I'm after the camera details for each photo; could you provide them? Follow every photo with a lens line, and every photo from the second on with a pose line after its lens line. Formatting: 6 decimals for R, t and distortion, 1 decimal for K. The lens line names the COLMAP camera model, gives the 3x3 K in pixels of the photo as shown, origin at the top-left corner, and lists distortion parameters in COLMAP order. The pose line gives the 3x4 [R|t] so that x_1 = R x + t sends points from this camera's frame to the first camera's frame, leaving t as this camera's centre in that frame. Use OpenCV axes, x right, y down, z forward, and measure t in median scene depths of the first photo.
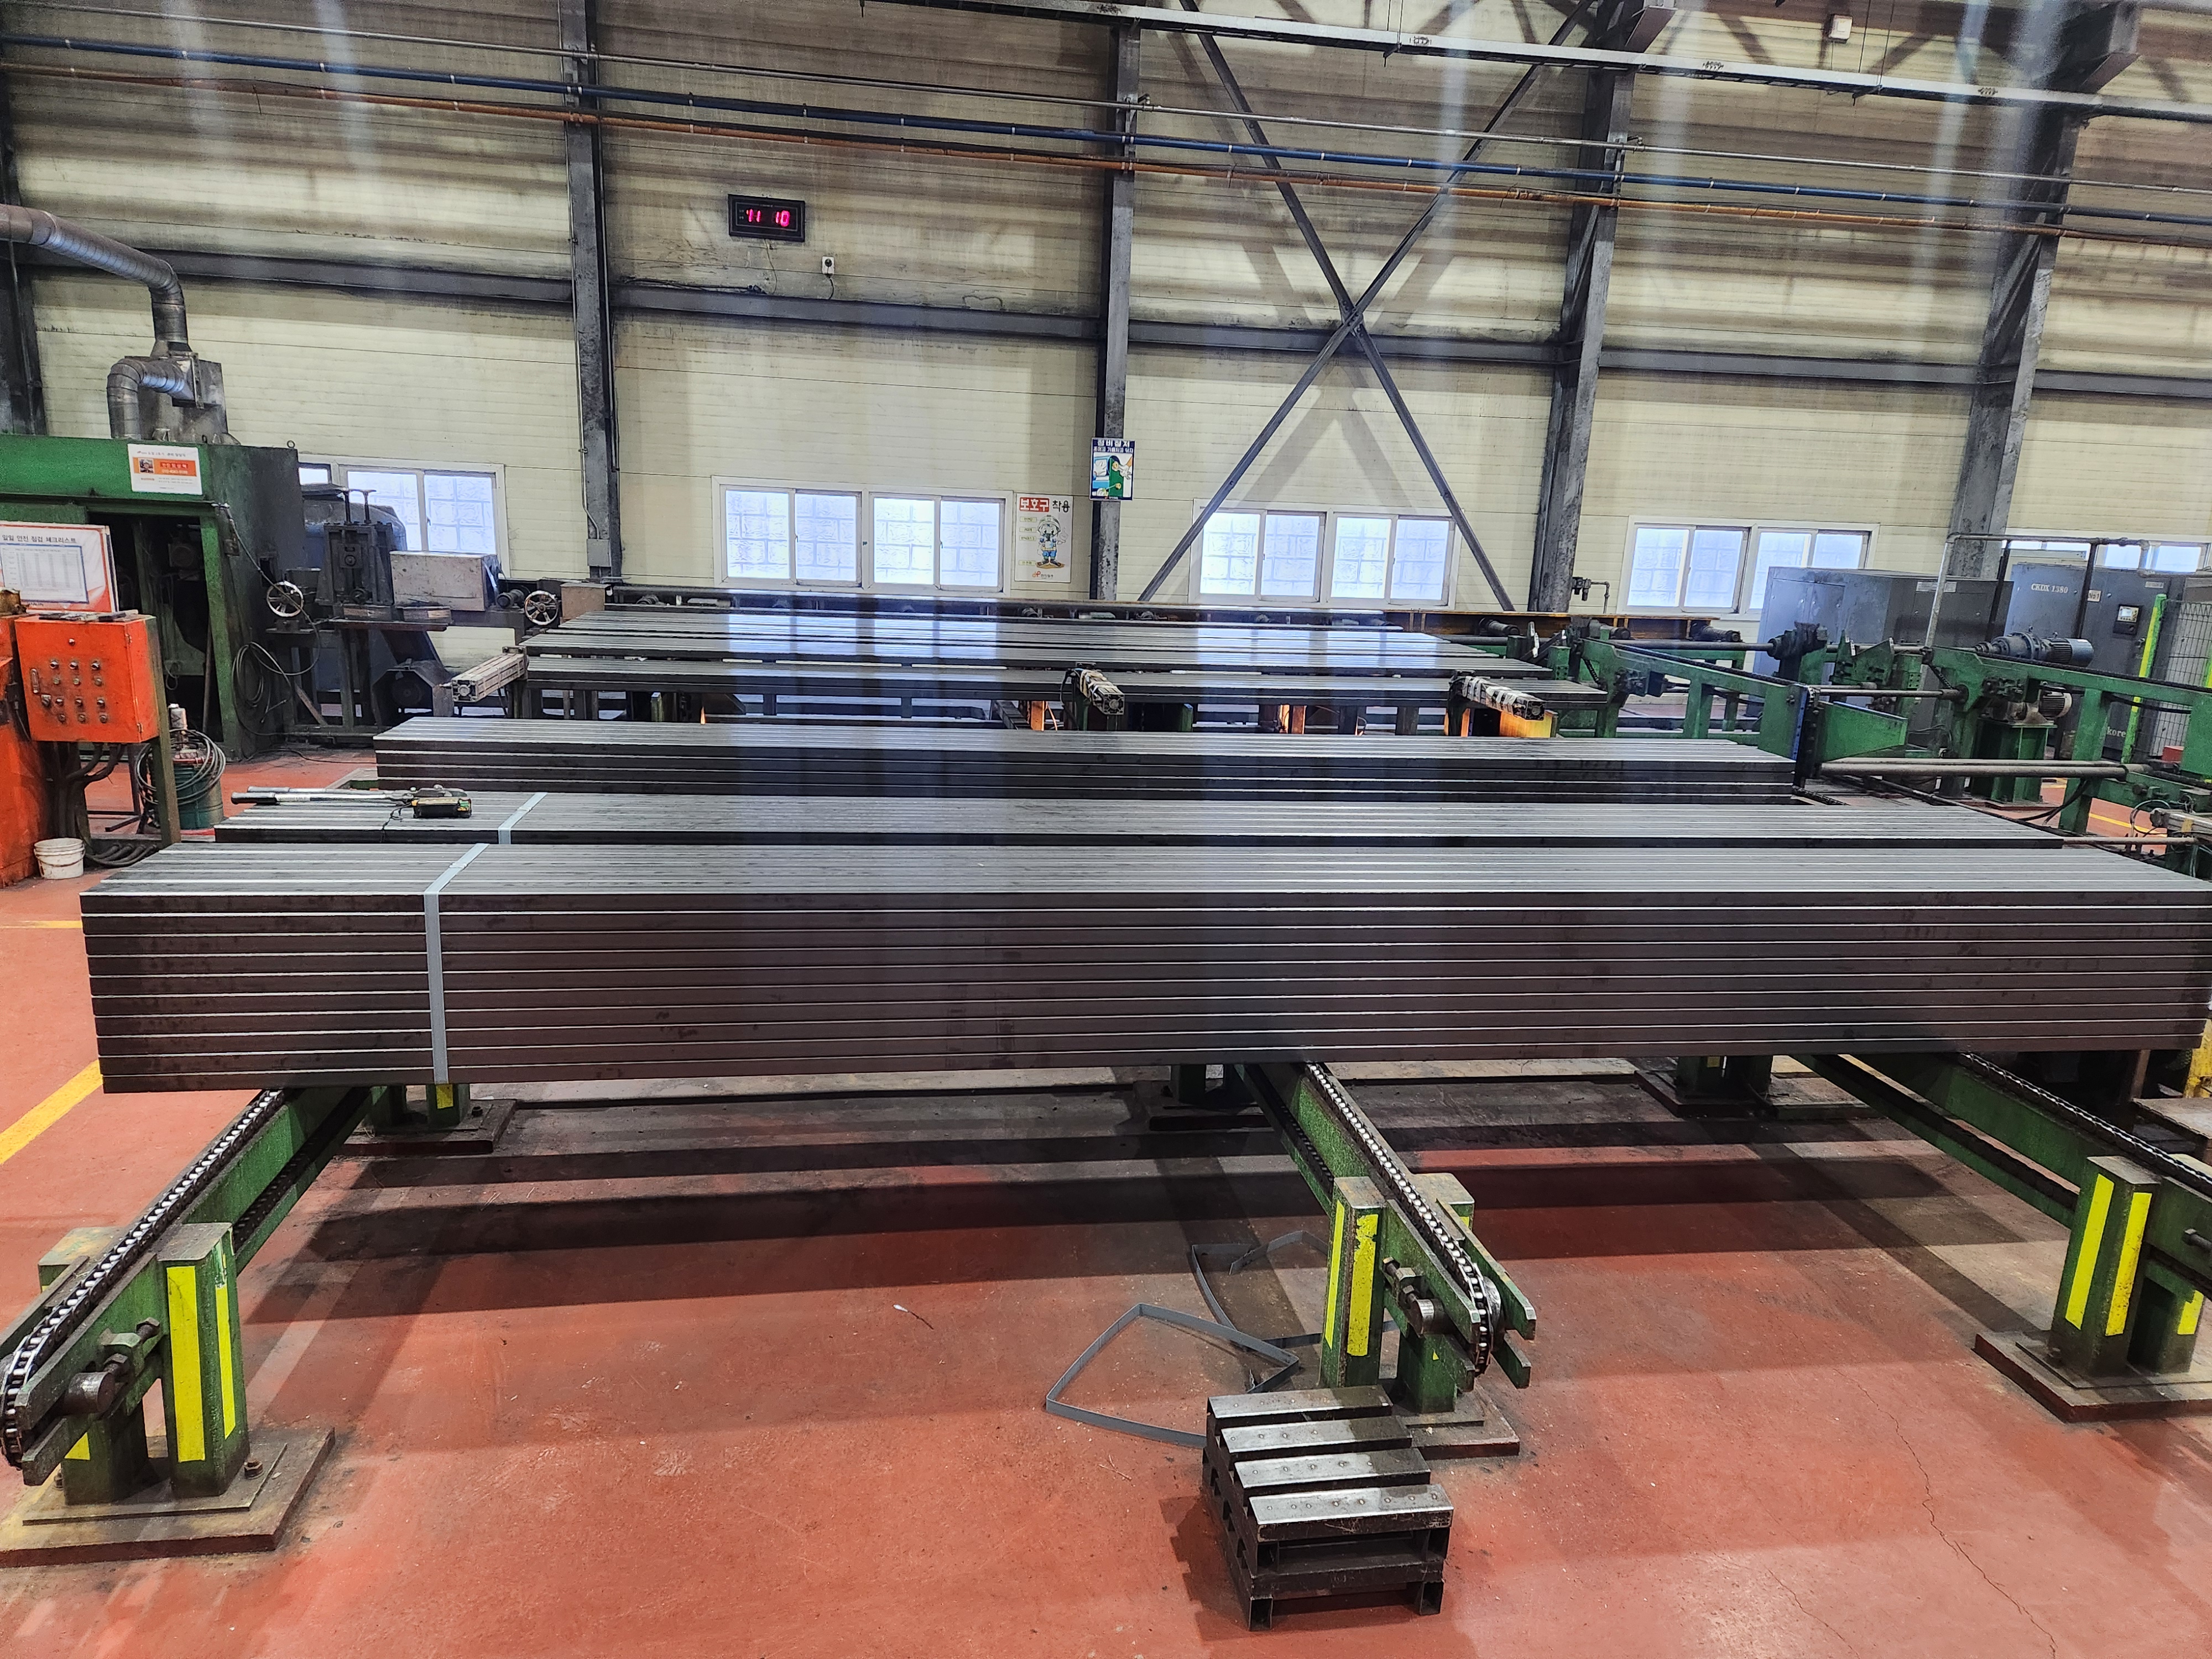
lens RADIAL K [[1473.5, 0, 1122.7], [0, 1473.5, 864.3], [0, 0, 1]] dist [0.075624, -0.054885]
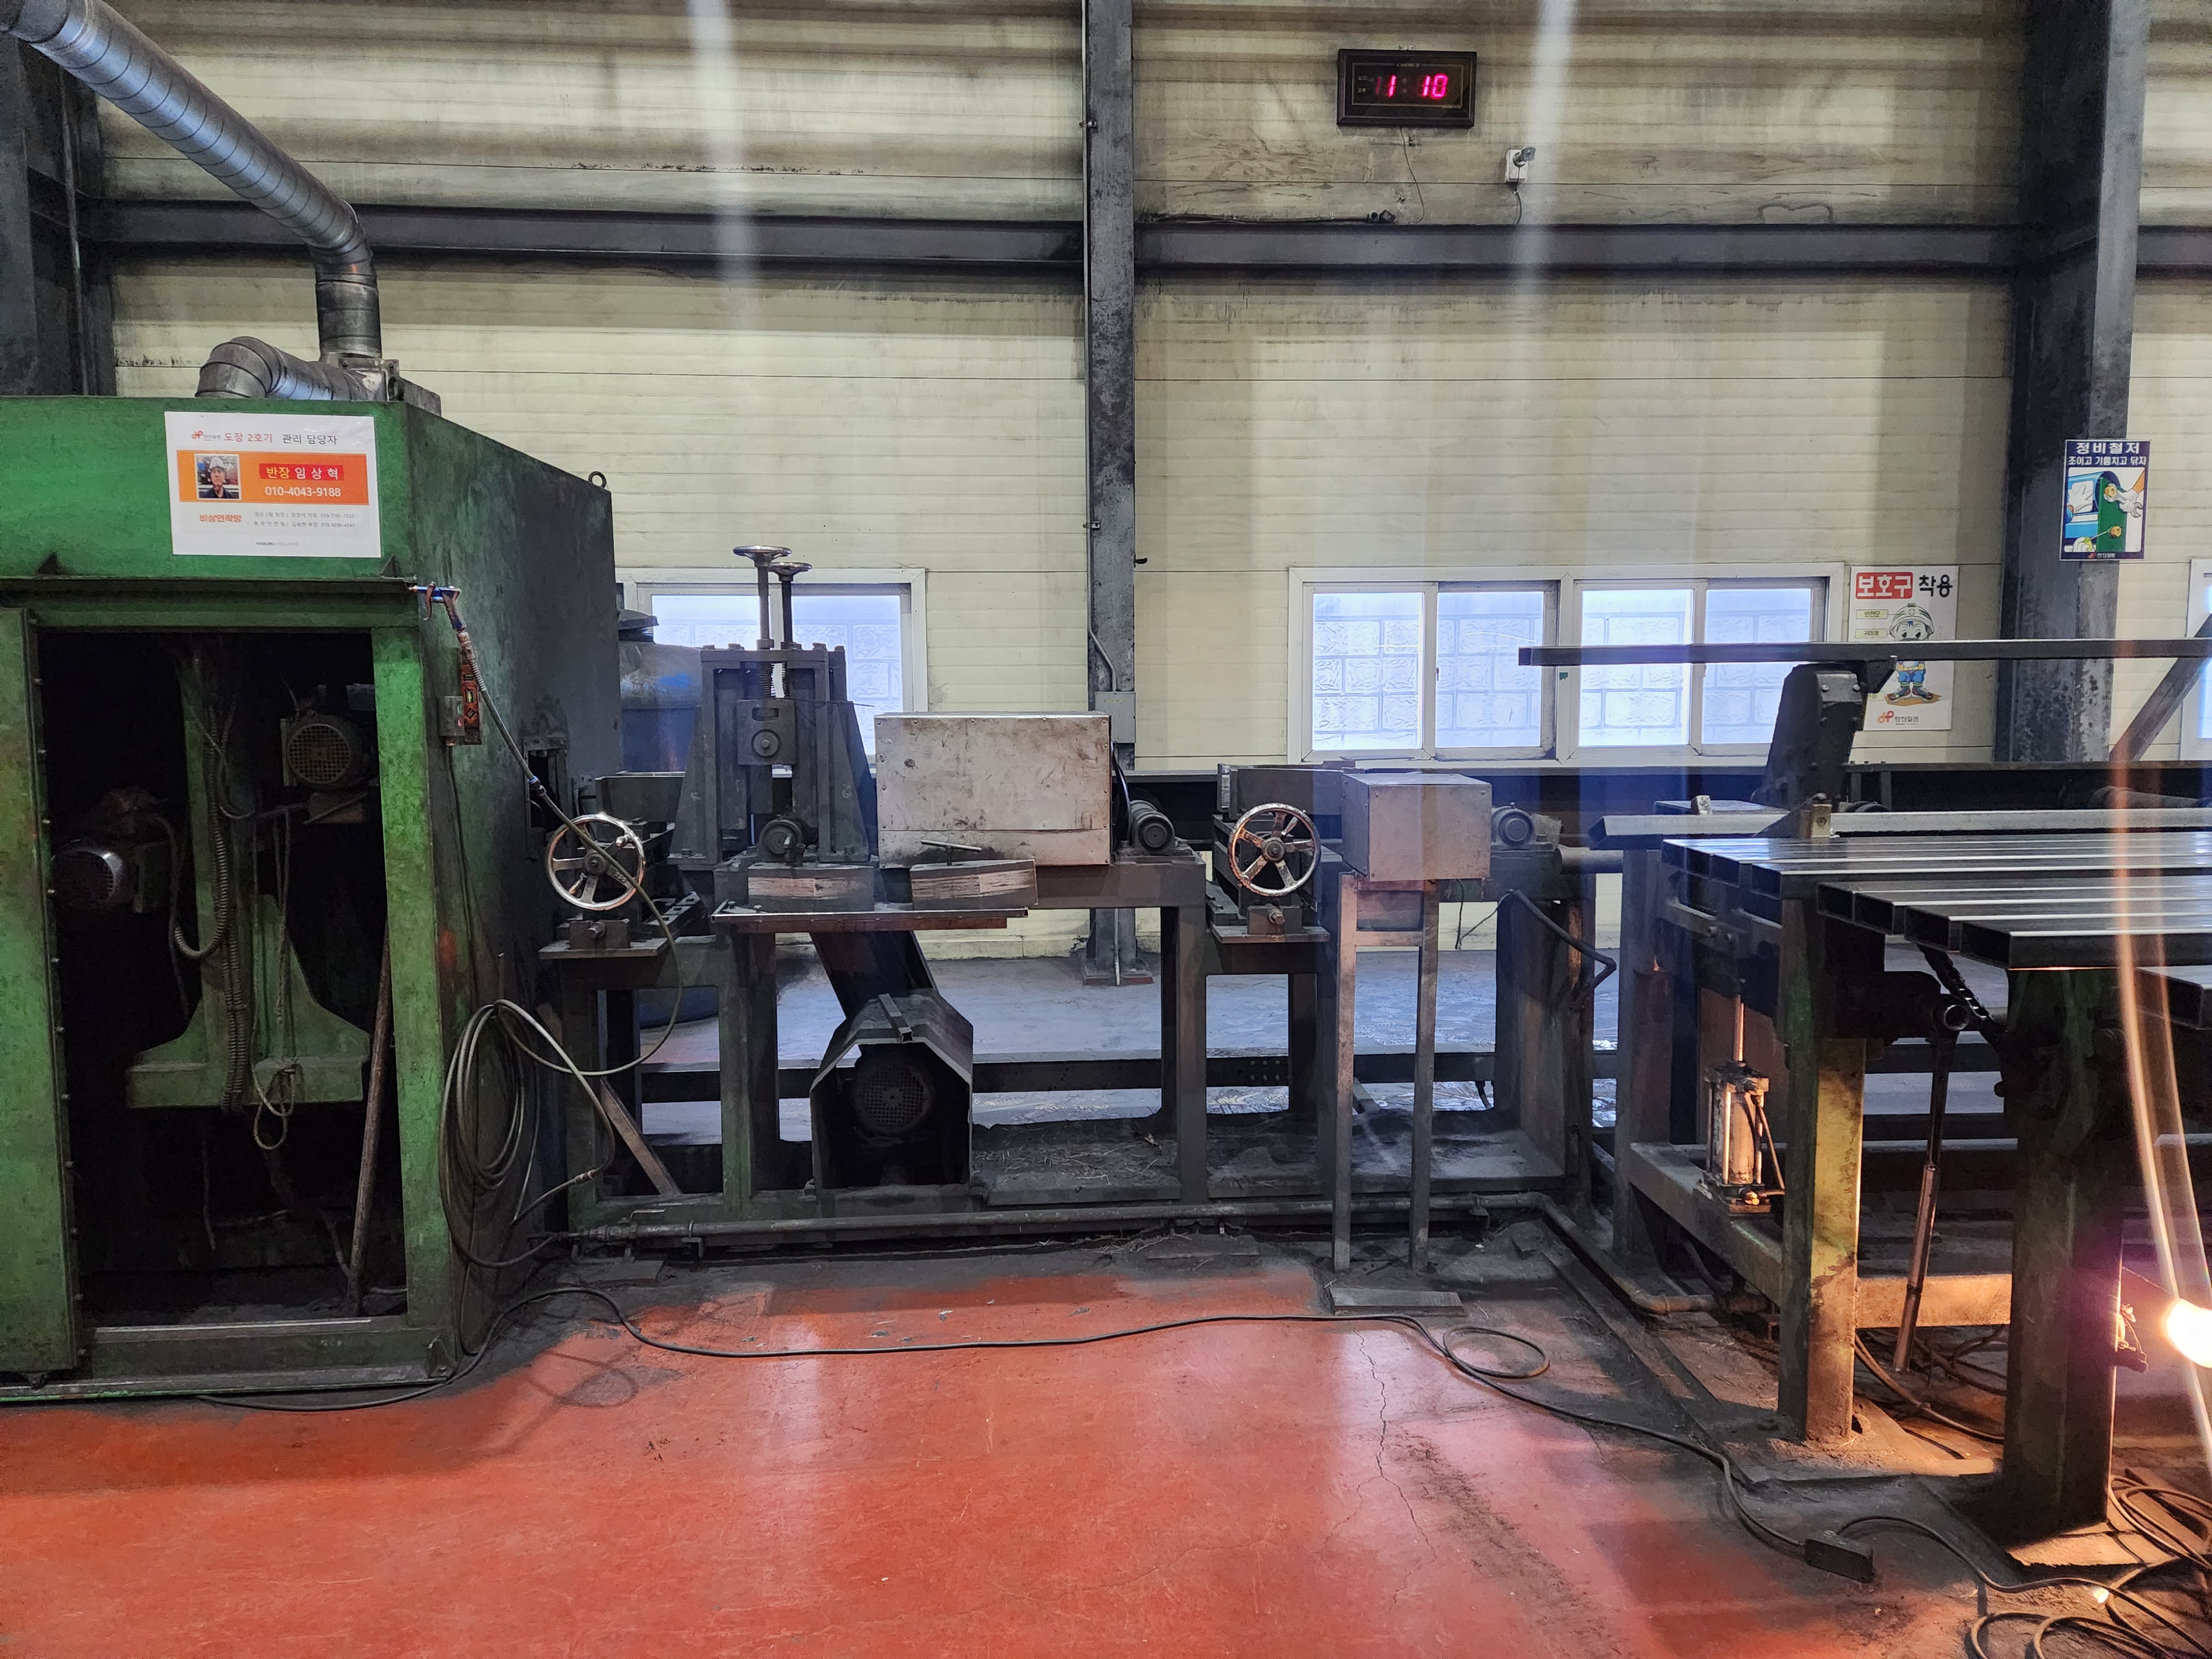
lens RADIAL K [[1473.5, 0, 1107.0], [0, 1473.5, 825.9], [0, 0, 1]] dist [0.075624, -0.054885]
pose [[0.994061, -0.040274, -0.101094, -0.300874], [0.025579, 0.989442, -0.142654, -0.098541], [0.105772, 0.139221, 0.984596, 0.499783]]
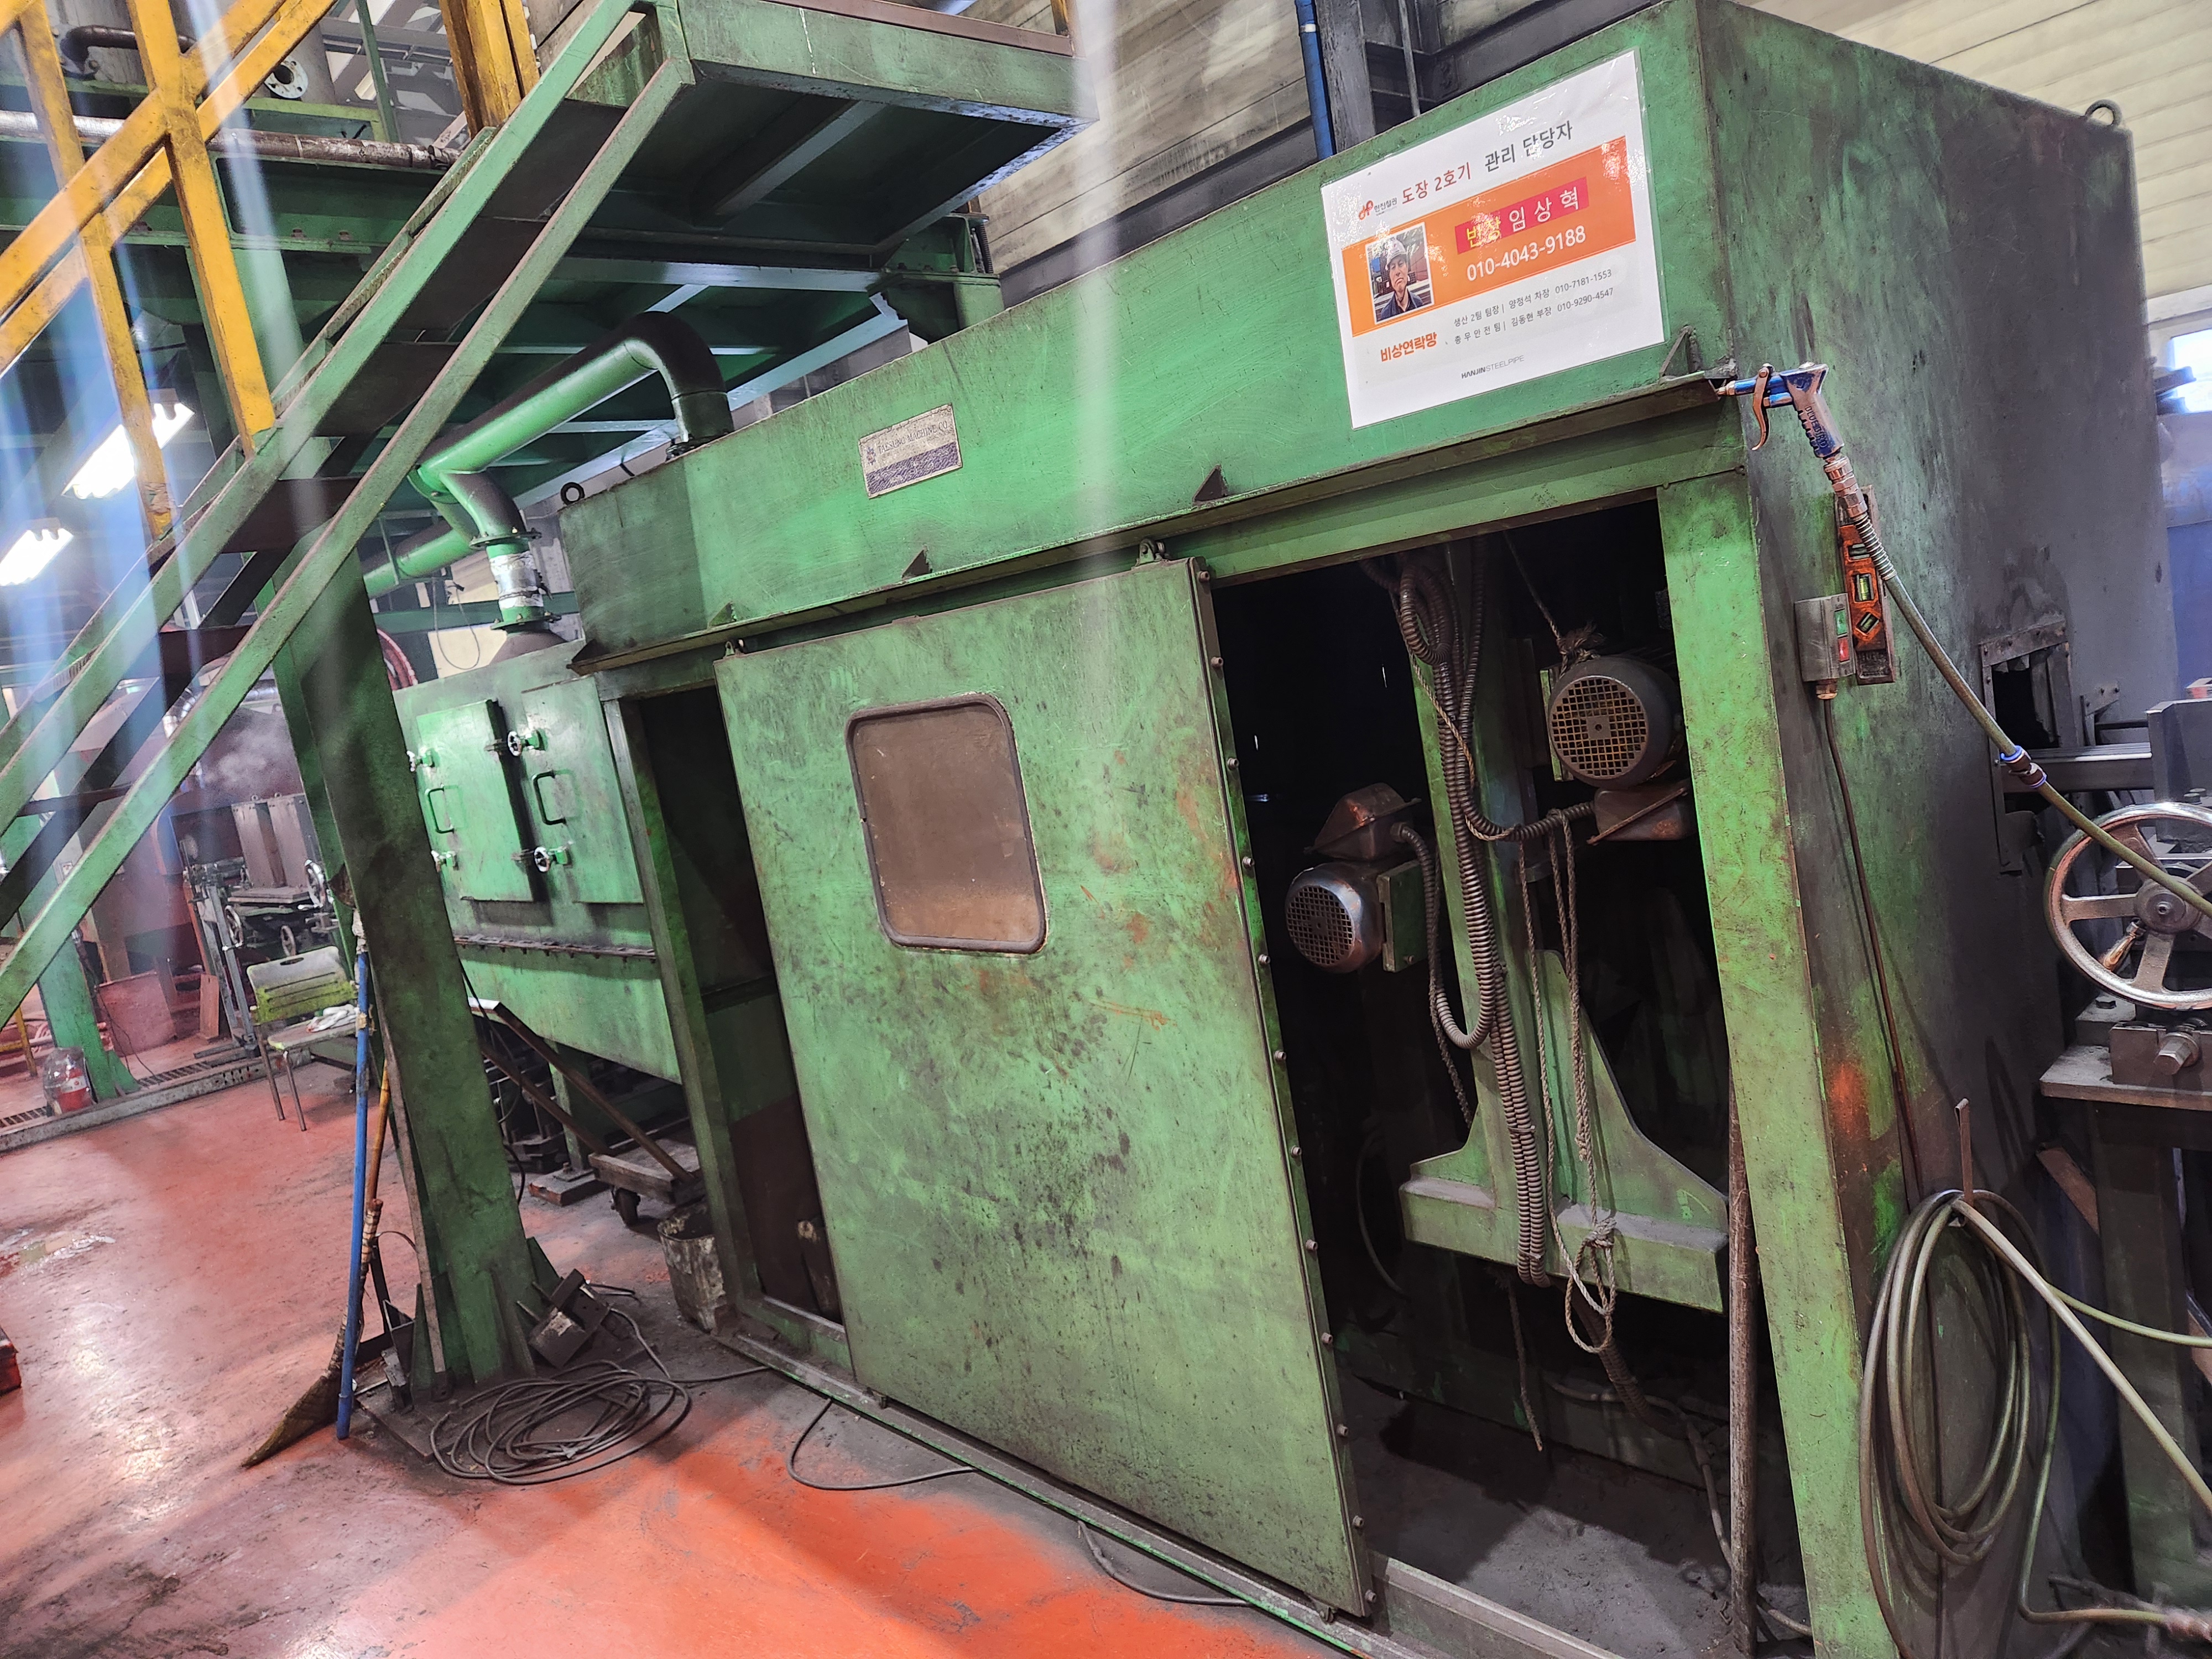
lens RADIAL K [[1473.5, 0, 1115.7], [0, 1473.5, 818.2], [0, 0, 1]] dist [0.075624, -0.054885]
pose [[0.543885, -0.040234, -0.838194, -0.359744], [-0.006417, 0.998621, -0.052098, -0.131283], [0.839135, 0.033714, 0.542877, 0.608995]]
